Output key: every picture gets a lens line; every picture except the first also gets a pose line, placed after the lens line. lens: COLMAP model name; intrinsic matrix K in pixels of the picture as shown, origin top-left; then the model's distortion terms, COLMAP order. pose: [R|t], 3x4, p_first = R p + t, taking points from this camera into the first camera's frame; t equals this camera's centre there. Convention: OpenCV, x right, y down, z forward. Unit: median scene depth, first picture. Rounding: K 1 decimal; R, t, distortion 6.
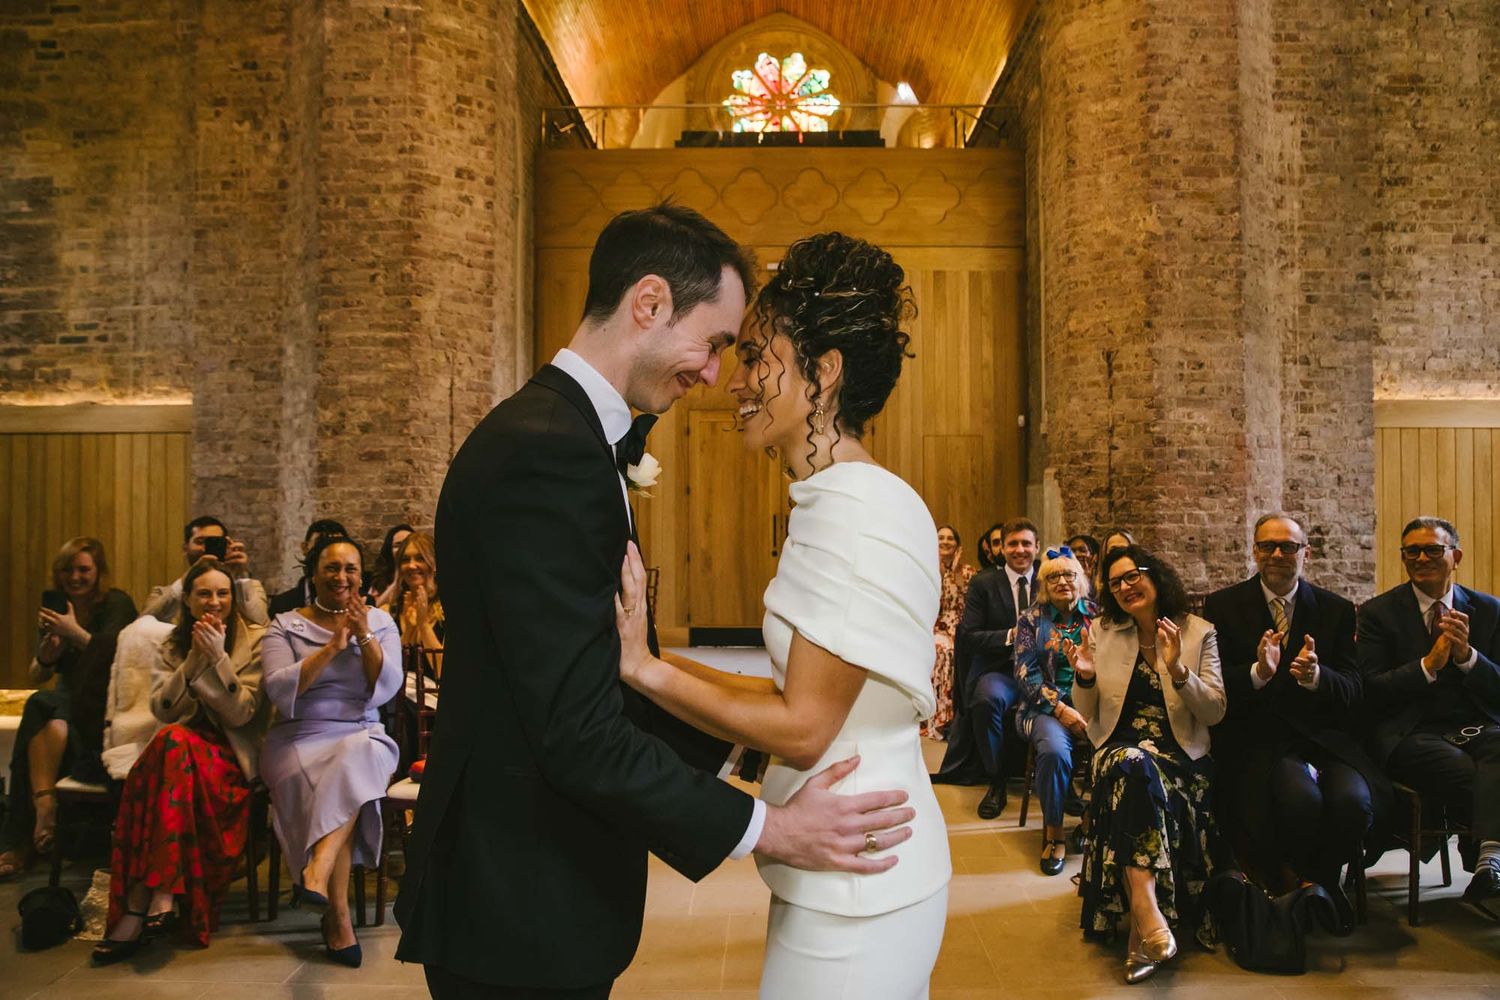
lens RADIAL K [[1001.1, 0, 746.8], [0, 1001.1, 480.5], [0, 0, 1]] dist [-0.121774, 0.082534]
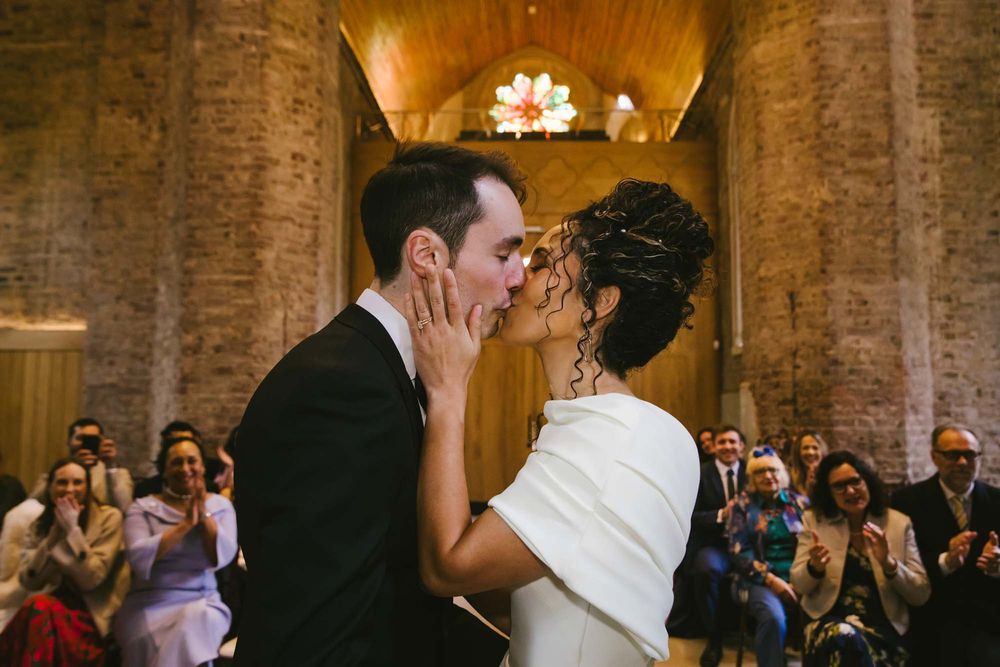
lens RADIAL K [[817.5, 0, 500.0], [0, 817.5, 333.5], [0, 0, 1]] dist [-0.140301, 0.163495]
pose [[0.999730, 0.004097, -0.022871, 0.009920], [-0.005833, 0.997062, -0.076372, 0.005704], [0.022491, 0.076485, 0.996817, -0.056013]]
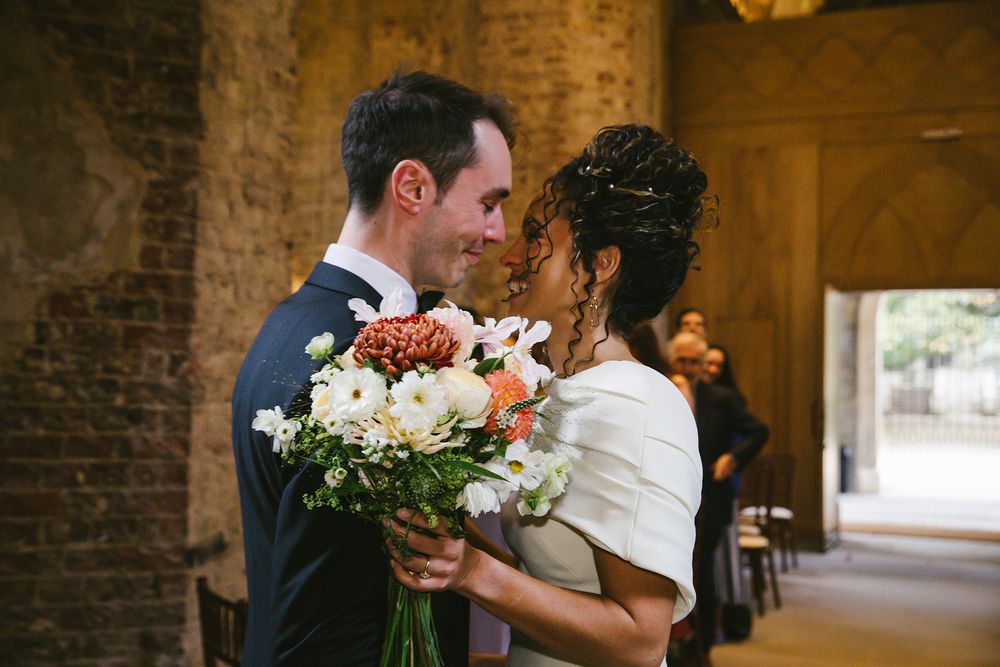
lens RADIAL K [[1449.5, 0, 501.1], [0, 1449.5, 317.8], [0, 0, 1]] dist [0.113668, 0.043672]
pose [[0.948100, 0.008569, -0.317856, 0.114736], [-0.021481, 0.999079, -0.037138, 0.010076], [0.317245, 0.042039, 0.947411, -0.543779]]
